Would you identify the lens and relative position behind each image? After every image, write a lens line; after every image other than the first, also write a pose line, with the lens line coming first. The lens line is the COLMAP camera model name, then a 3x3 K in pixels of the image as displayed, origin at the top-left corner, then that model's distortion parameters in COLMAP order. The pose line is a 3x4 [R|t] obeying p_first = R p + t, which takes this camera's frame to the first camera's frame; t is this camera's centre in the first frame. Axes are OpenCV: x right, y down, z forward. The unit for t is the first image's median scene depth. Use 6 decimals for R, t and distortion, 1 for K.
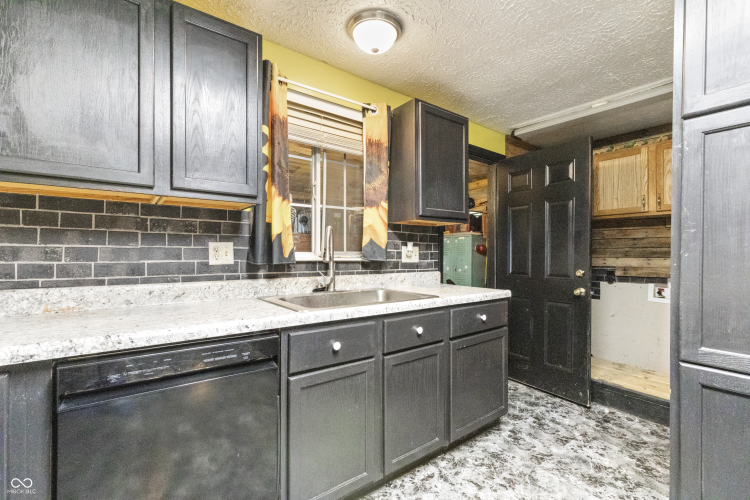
lens RADIAL K [[341.1, 0, 382.0], [0, 341.1, 255.5], [0, 0, 1]] dist [0.005620, 0.000241]
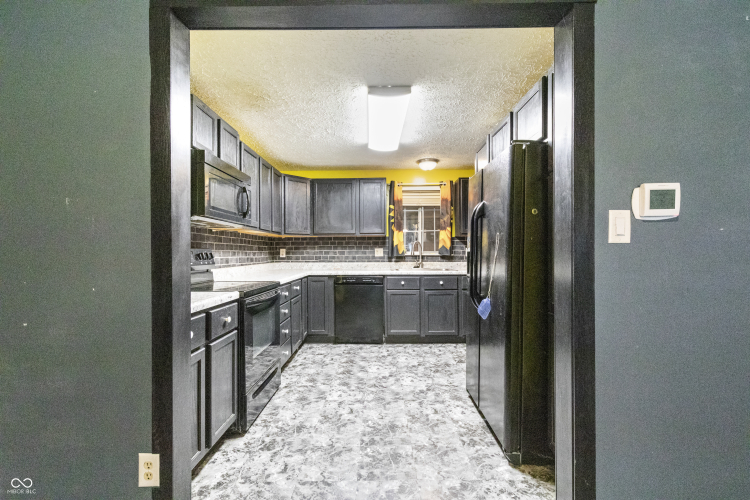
lens RADIAL K [[341.1, 0, 369.8], [0, 341.1, 252.1], [0, 0, 1]] dist [0.005620, 0.000241]
pose [[0.774455, -0.010967, -0.632534, 1.199213], [0.005057, 0.999925, -0.011145, 0.021618], [0.632608, 0.005432, 0.774453, -1.168996]]
